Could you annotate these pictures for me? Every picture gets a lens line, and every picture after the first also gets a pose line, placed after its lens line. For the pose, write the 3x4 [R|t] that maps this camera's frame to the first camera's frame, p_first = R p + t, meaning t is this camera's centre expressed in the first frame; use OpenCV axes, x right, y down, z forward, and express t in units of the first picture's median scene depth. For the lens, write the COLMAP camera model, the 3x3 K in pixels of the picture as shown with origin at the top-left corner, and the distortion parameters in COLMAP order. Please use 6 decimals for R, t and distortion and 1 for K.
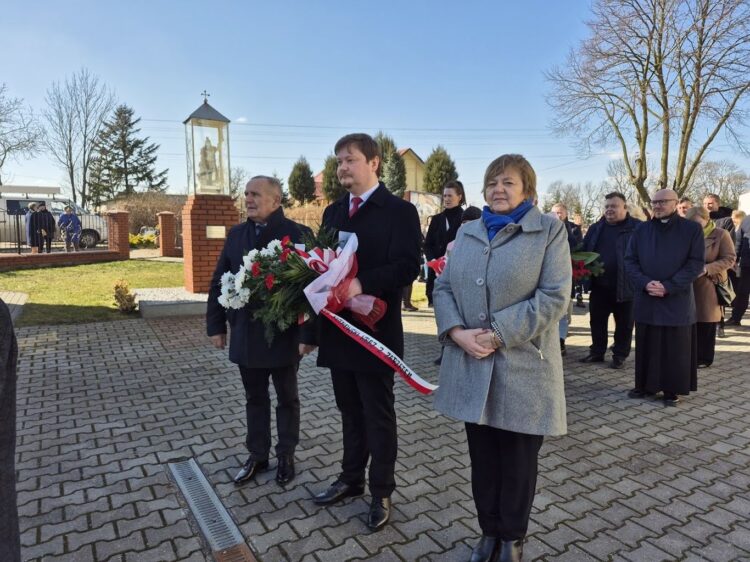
lens RADIAL K [[522.1, 0, 375.0], [0, 522.1, 281.0], [0, 0, 1]] dist [0.085032, -0.081625]
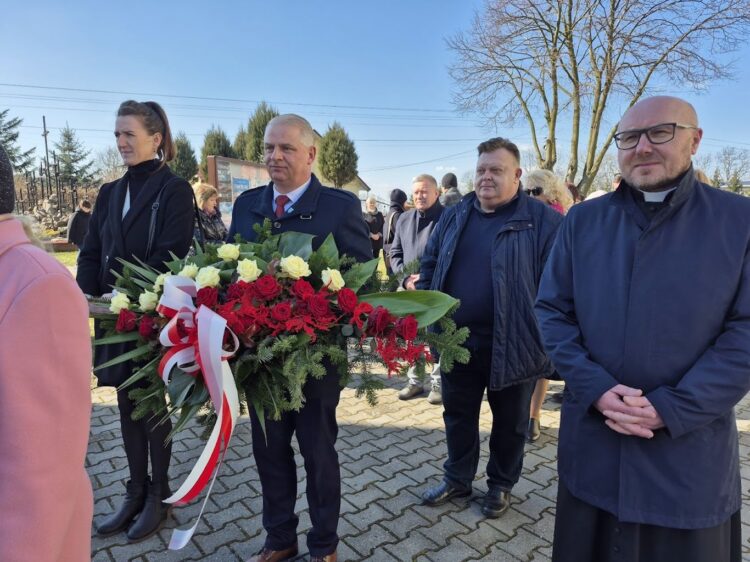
lens RADIAL K [[506.8, 0, 365.5], [0, 506.8, 277.1], [0, 0, 1]] dist [0.092008, -0.101309]
pose [[0.992540, -0.014351, 0.121074, 0.077834], [0.012109, 0.999742, 0.019230, -0.016753], [-0.121319, -0.017621, 0.992457, 0.165053]]
